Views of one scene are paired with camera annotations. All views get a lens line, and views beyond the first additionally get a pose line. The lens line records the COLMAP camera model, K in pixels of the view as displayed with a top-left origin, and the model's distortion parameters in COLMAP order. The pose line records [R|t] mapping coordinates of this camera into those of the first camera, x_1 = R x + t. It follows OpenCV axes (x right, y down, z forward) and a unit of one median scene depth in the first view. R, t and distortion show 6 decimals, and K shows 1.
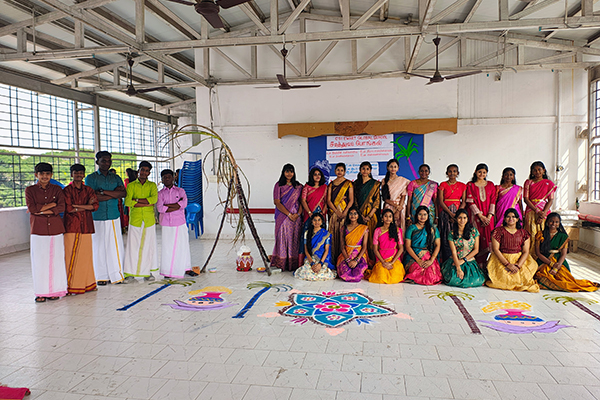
lens RADIAL K [[440.7, 0, 307.2], [0, 440.7, 199.4], [0, 0, 1]] dist [0.048820, -0.100120]
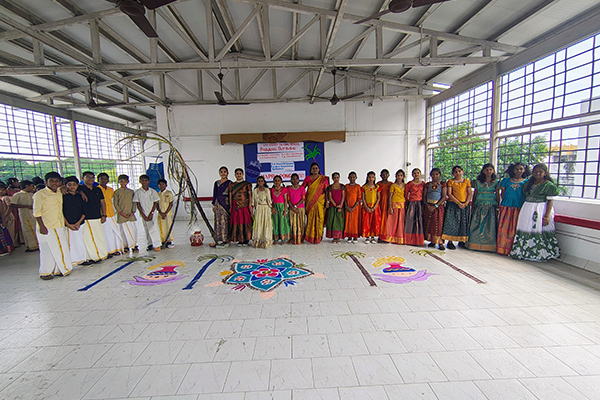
lens RADIAL K [[276.9, 0, 301.8], [0, 276.9, 202.5], [0, 0, 1]] dist [-0.015197, 0.008719]
pose [[0.980803, -0.040479, 0.190751, 0.011514], [0.030209, 0.997949, 0.056444, -0.002333], [-0.192645, -0.049598, 0.980014, 0.143786]]
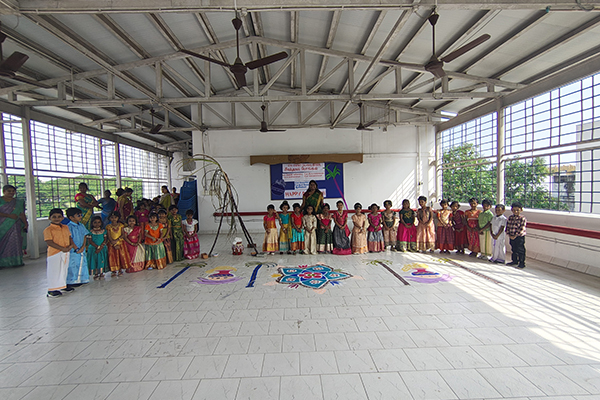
lens RADIAL K [[276.9, 0, 300.5], [0, 276.9, 200.5], [0, 0, 1]] dist [-0.015197, 0.008719]
pose [[0.982602, -0.021229, 0.184507, -0.105594], [0.024970, 0.999527, -0.017976, 0.004178], [-0.184038, 0.022270, 0.982667, 0.055144]]
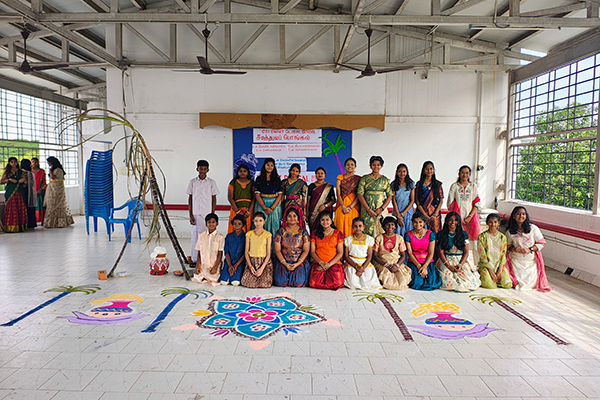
lens RADIAL K [[440.7, 0, 304.6], [0, 440.7, 202.8], [0, 0, 1]] dist [0.048820, -0.100120]
pose [[0.986718, 0.008892, 0.162197, 0.002434], [-0.012201, 0.999737, 0.019420, -0.005414], [-0.161982, -0.021141, 0.986567, 0.063971]]
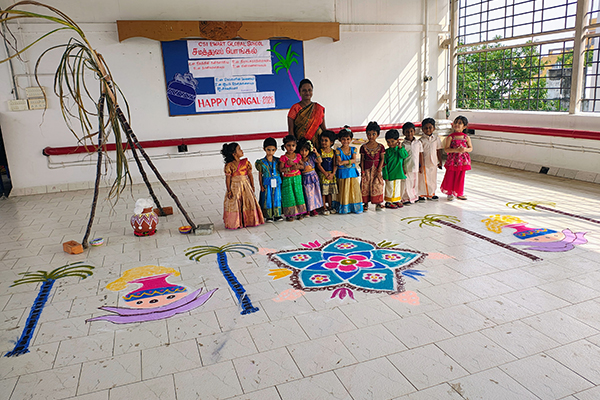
lens RADIAL K [[440.7, 0, 303.7], [0, 440.7, 194.6], [0, 0, 1]] dist [0.048820, -0.100120]
pose [[0.869769, -0.138474, 0.473633, -0.251037], [0.063816, 0.983324, 0.170300, 0.000209], [-0.489316, -0.117896, 0.864101, 0.300992]]
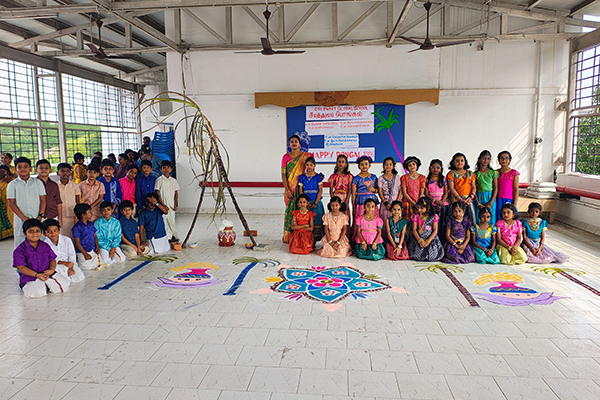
lens RADIAL K [[440.7, 0, 300.3], [0, 440.7, 201.7], [0, 0, 1]] dist [0.048820, -0.100120]
pose [[0.997961, -0.005624, 0.063572, -0.042835], [0.001434, 0.997834, 0.065760, 0.001934], [-0.063804, -0.065535, 0.995808, 0.033044]]
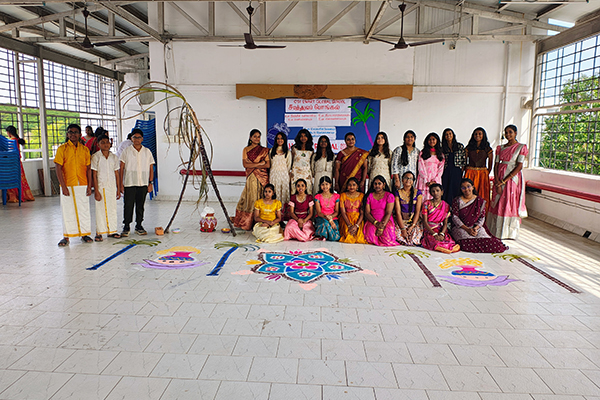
lens RADIAL K [[440.7, 0, 297.3], [0, 440.7, 198.8], [0, 0, 1]] dist [0.048820, -0.100120]
pose [[0.994067, 0.008448, 0.108441, -0.050158], [-0.017169, 0.996668, 0.079742, 0.003136], [-0.107406, -0.081131, 0.990899, -0.016227]]
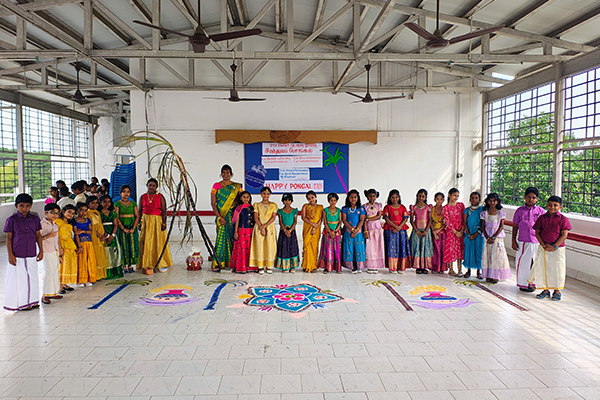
lens RADIAL K [[440.7, 0, 307.5], [0, 440.7, 200.7], [0, 0, 1]] dist [0.048820, -0.100120]
pose [[0.978161, -0.001477, 0.207843, -0.099292], [0.001055, 0.999997, 0.002145, -0.007093], [-0.207846, -0.001879, 0.978160, -0.101657]]
